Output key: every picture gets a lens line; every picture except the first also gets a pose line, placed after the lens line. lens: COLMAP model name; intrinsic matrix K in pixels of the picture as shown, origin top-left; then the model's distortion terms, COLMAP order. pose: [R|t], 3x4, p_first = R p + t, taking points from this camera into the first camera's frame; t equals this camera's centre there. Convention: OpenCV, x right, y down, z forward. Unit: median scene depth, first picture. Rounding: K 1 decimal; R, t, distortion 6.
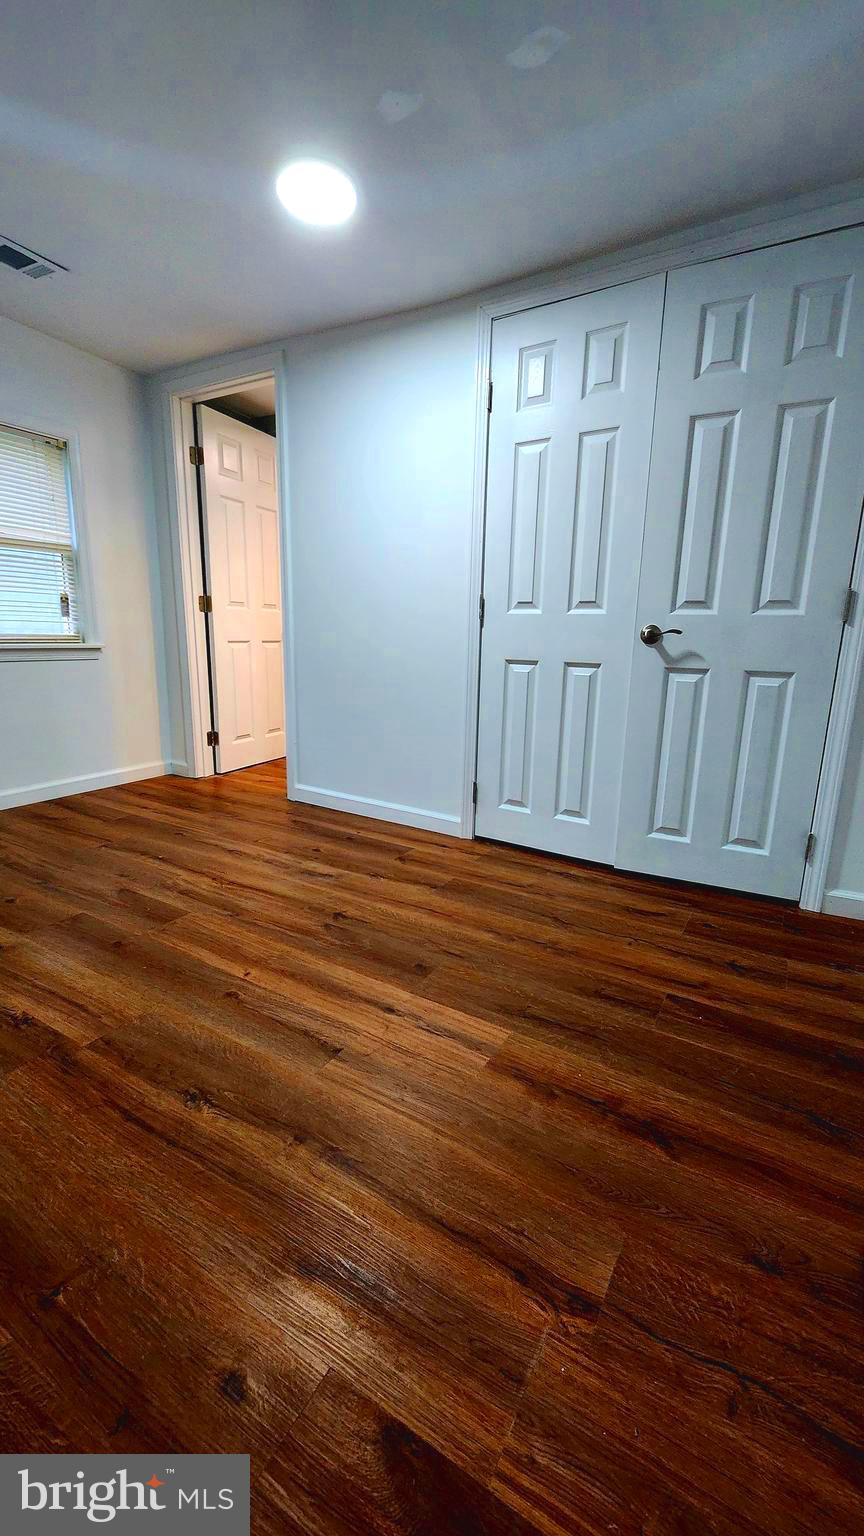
lens RADIAL K [[623.2, 0, 430.7], [0, 623.2, 768.4], [0, 0, 1]] dist [-0.003846, 0.000668]
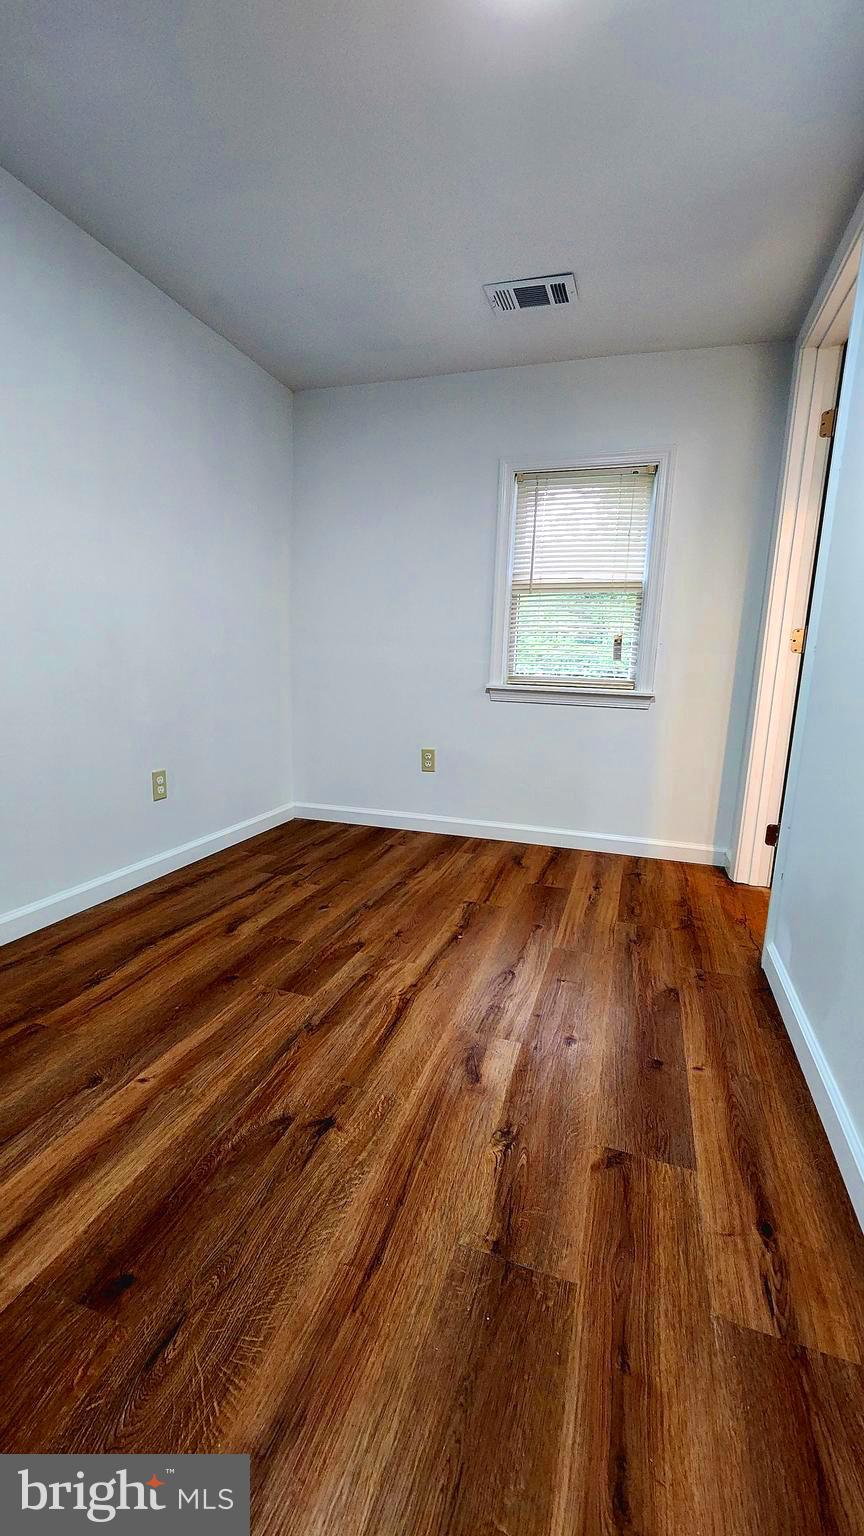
lens RADIAL K [[623.2, 0, 435.9], [0, 623.2, 771.7], [0, 0, 1]] dist [-0.003846, 0.000668]
pose [[0.215833, 0.158003, -0.963562, 0.324591], [-0.237381, 0.965705, 0.105182, -0.149520], [0.947136, 0.206030, 0.245938, 0.701217]]
